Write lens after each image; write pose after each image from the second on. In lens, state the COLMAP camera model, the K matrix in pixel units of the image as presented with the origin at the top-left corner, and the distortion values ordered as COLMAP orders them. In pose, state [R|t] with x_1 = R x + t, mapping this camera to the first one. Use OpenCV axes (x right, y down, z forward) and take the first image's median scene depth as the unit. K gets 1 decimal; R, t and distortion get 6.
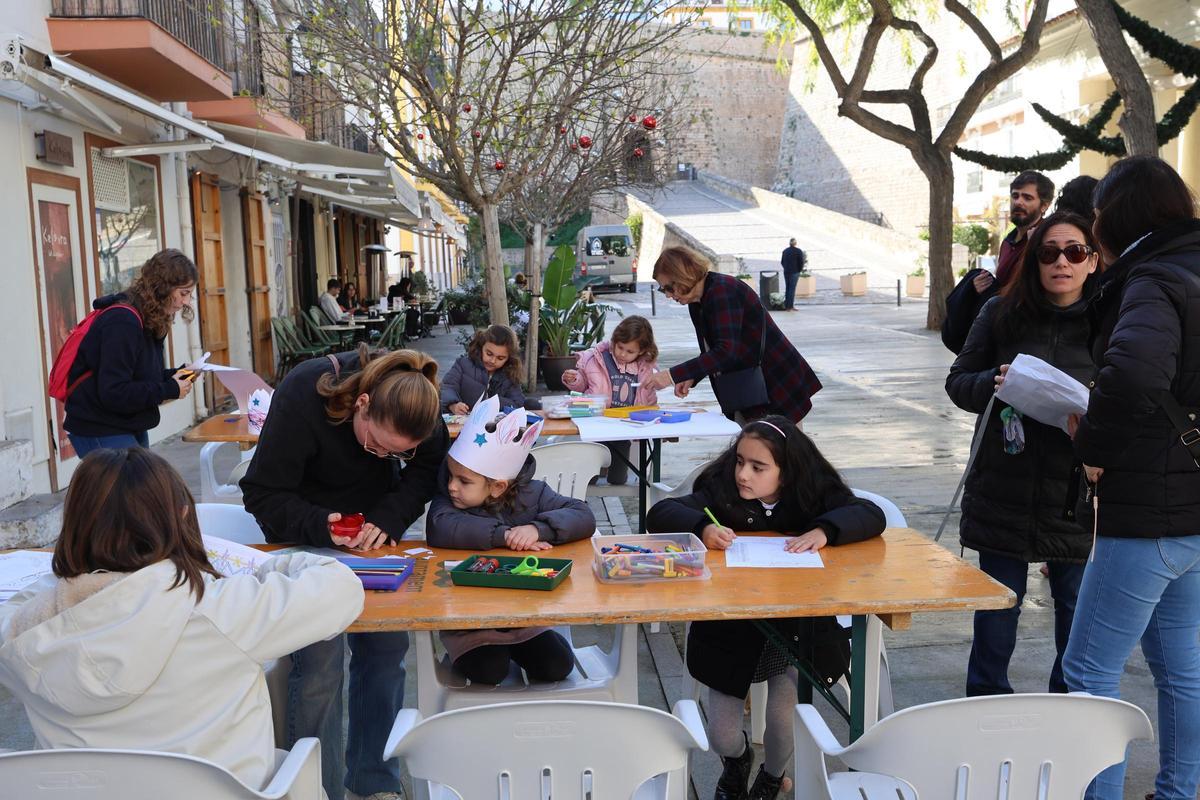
lens RADIAL K [[1238.1, 0, 600.1], [0, 1238.1, 401.3], [0, 0, 1]] dist [-0.001515, 0.000000]
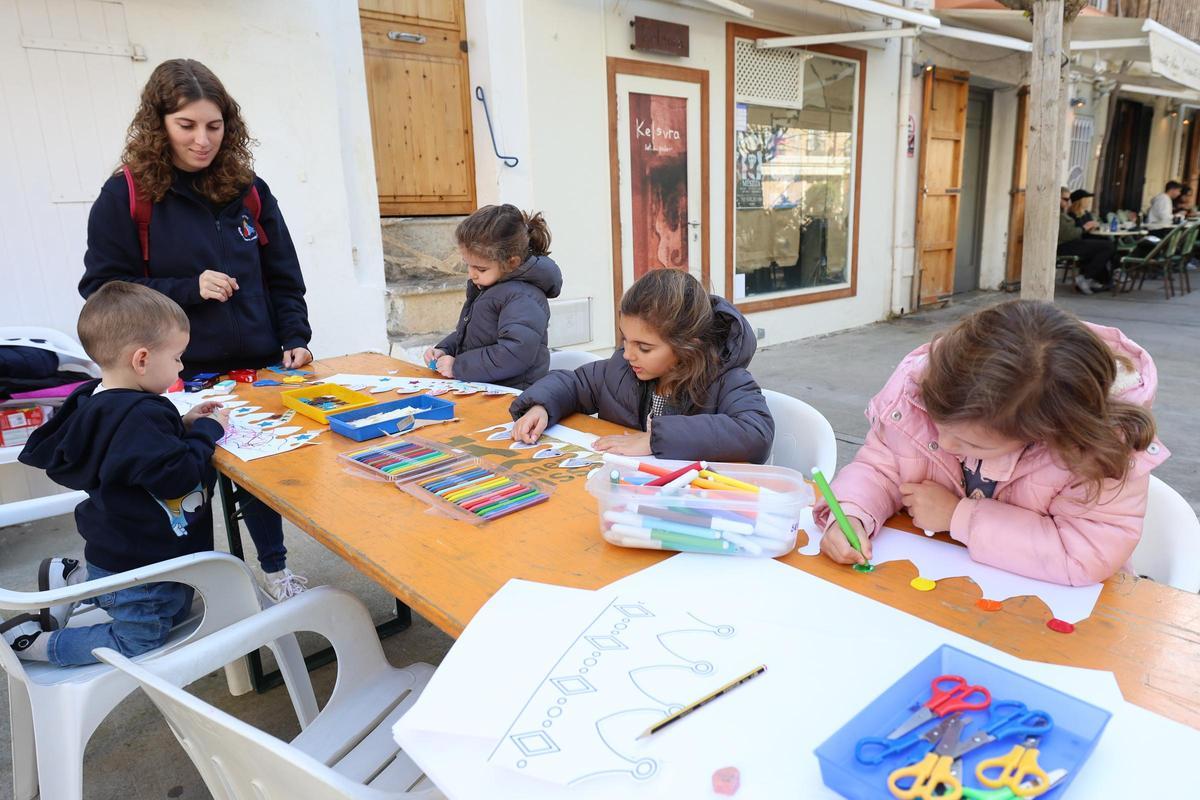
lens RADIAL K [[801.4, 0, 602.4], [0, 801.4, 399.3], [0, 0, 1]] dist [0.020912, -0.000916]
pose [[0.628692, 0.192991, -0.753326, 0.069734], [-0.075999, 0.979327, 0.187465, -0.033907], [0.773932, -0.060606, 0.630362, 0.496607]]
